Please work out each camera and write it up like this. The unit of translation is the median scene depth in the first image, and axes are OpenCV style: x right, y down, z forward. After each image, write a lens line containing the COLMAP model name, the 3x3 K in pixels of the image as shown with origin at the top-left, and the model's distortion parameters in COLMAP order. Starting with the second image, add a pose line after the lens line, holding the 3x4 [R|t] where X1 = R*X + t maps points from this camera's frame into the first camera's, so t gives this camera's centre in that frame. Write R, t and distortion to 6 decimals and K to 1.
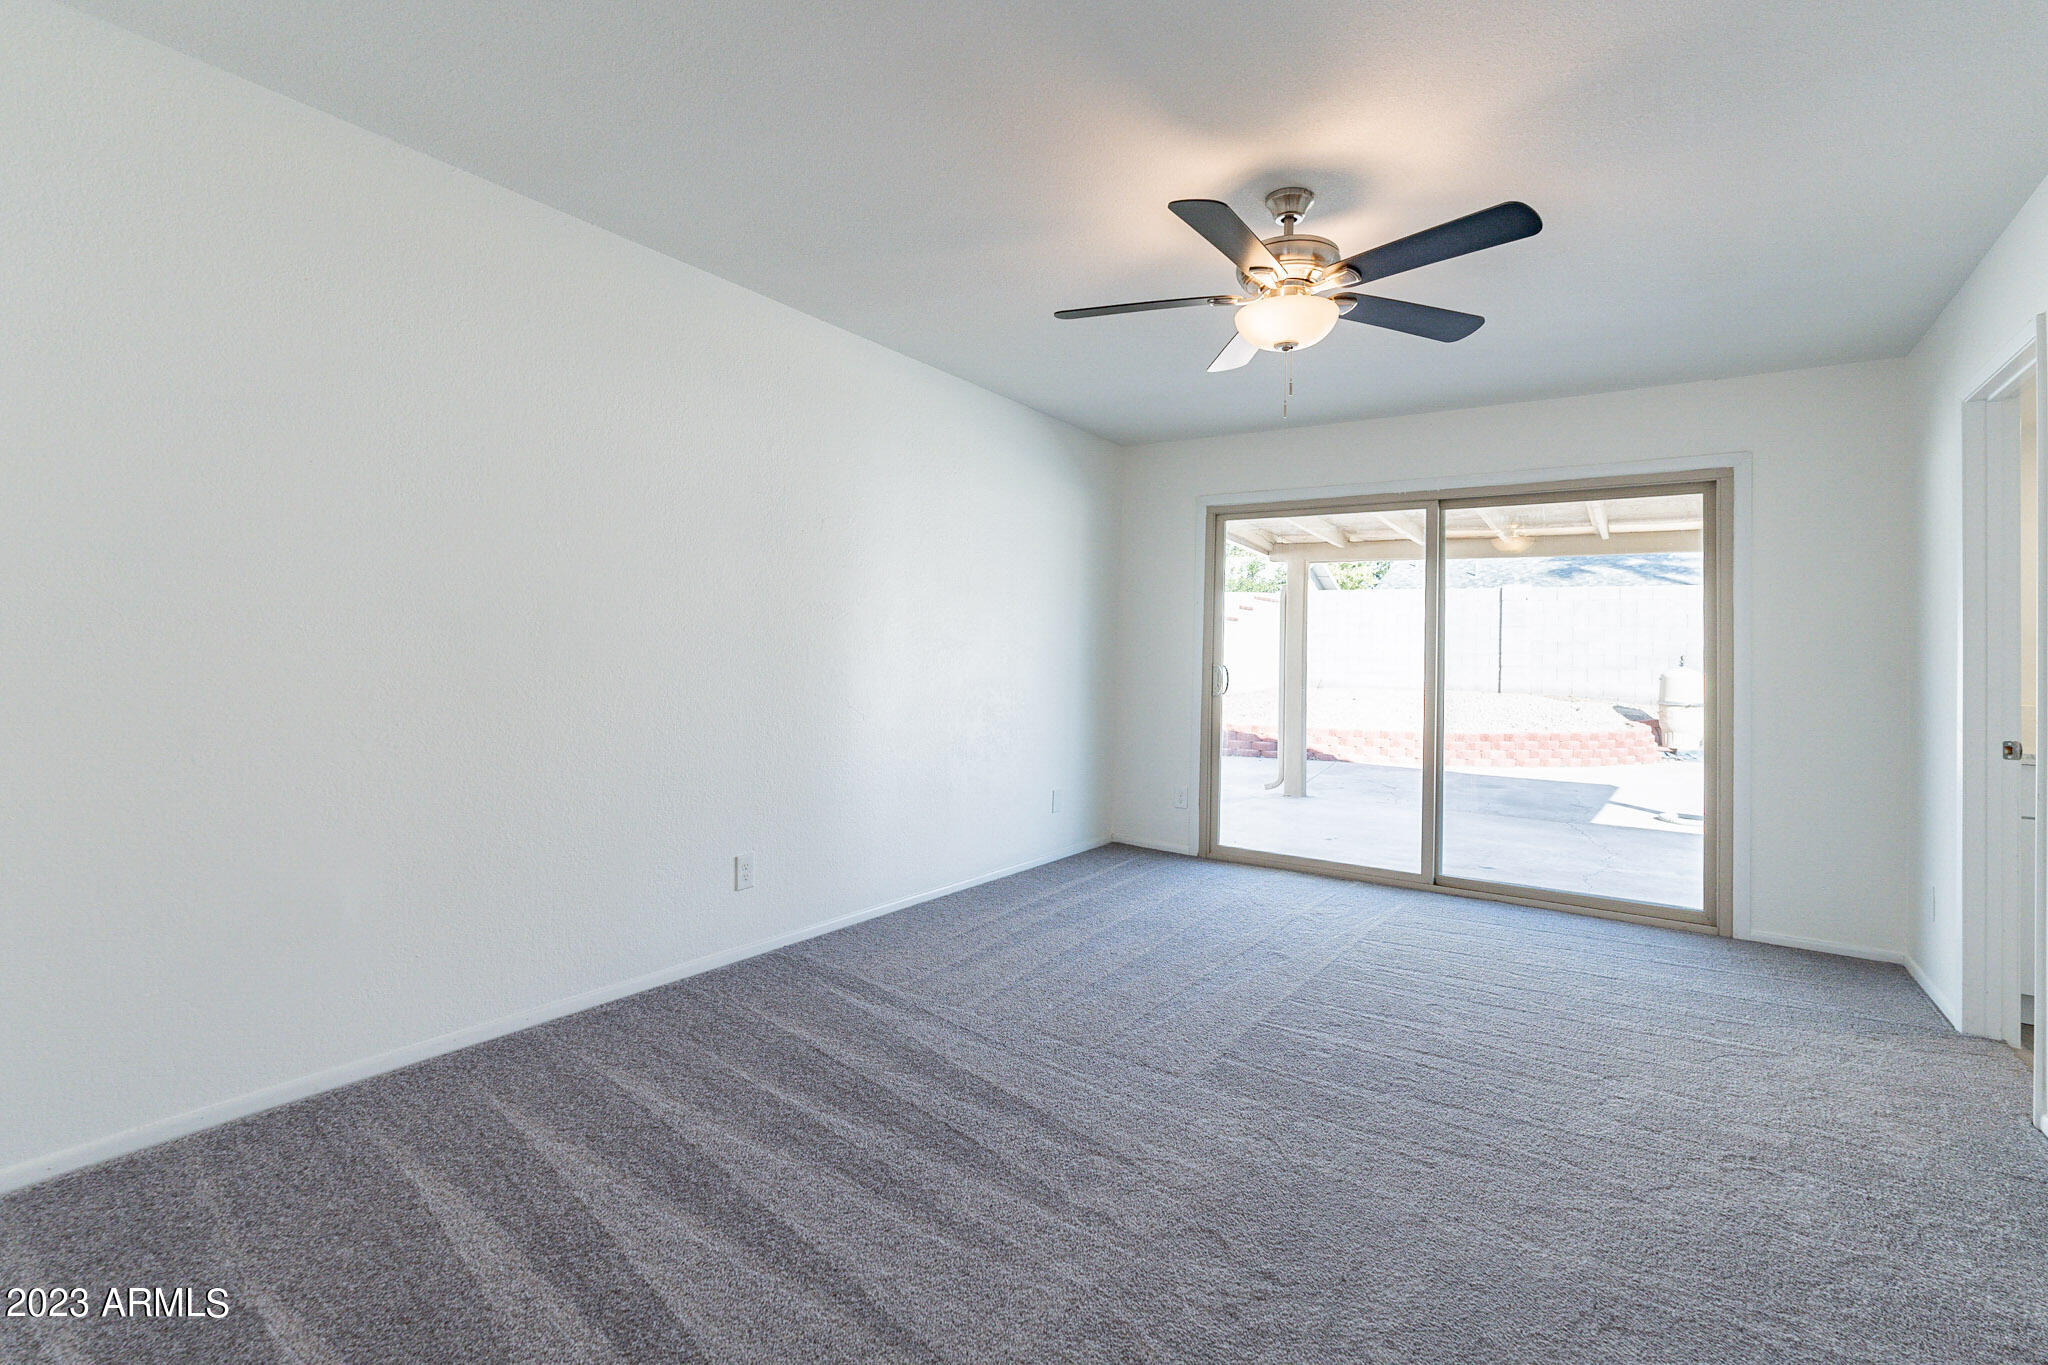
lens RADIAL K [[958.6, 0, 1022.2], [0, 958.6, 627.5], [0, 0, 1]] dist [0.001154, 0.000223]
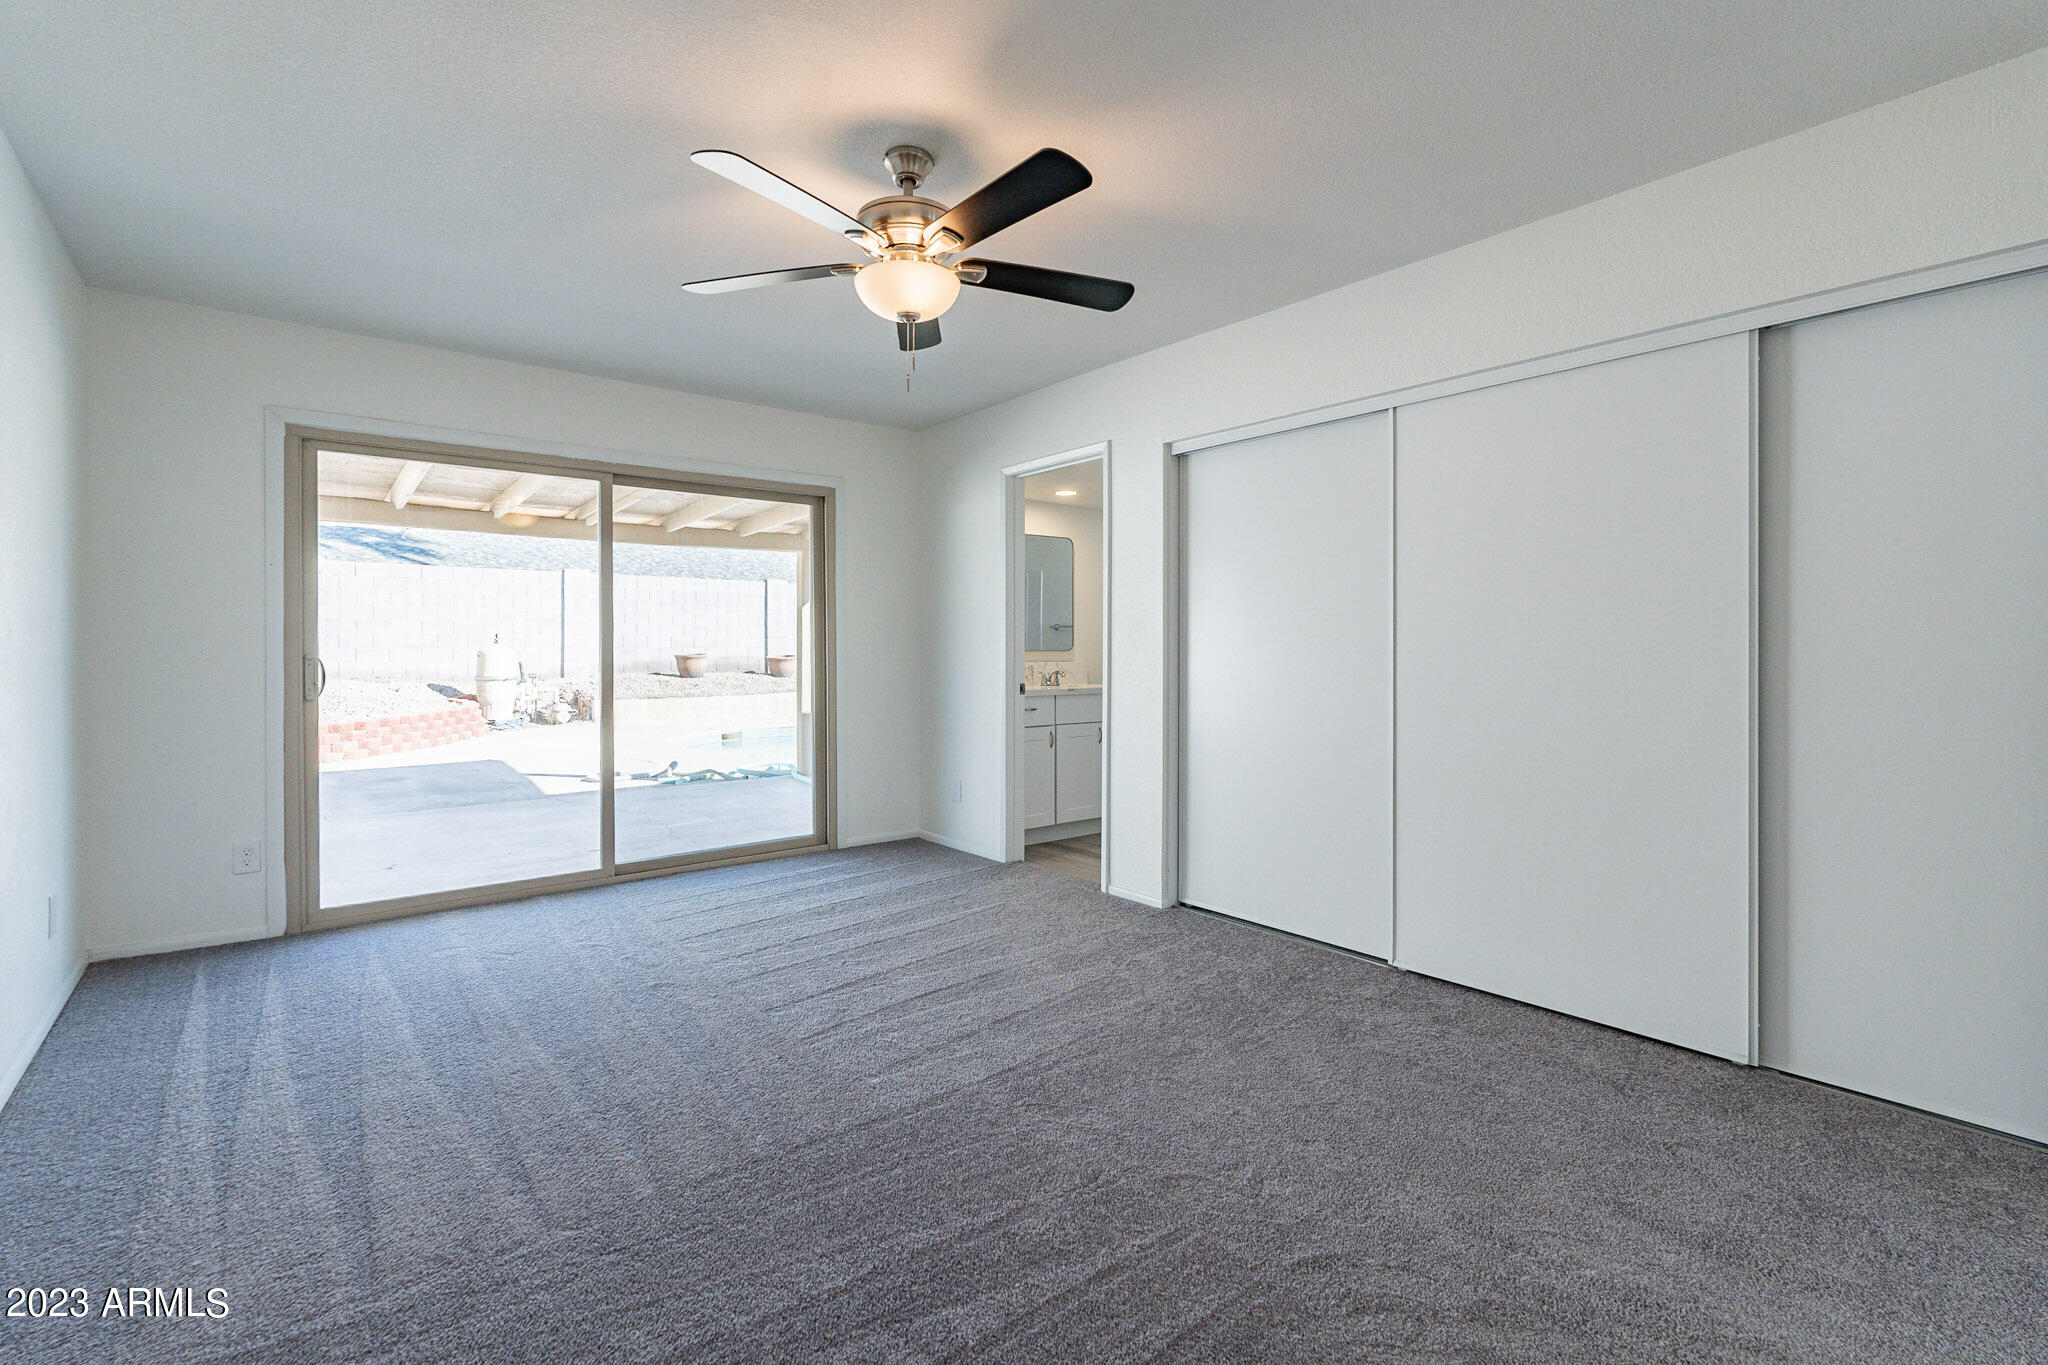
lens RADIAL K [[913.9, 0, 1023.9], [0, 913.9, 647.0], [0, 0, 1]] dist [0.000432, -0.000048]
pose [[0.279859, -0.026436, 0.959677, -0.295034], [-0.017587, 0.999312, 0.032656, 0.001308], [-0.959880, -0.026017, 0.279201, 0.318198]]
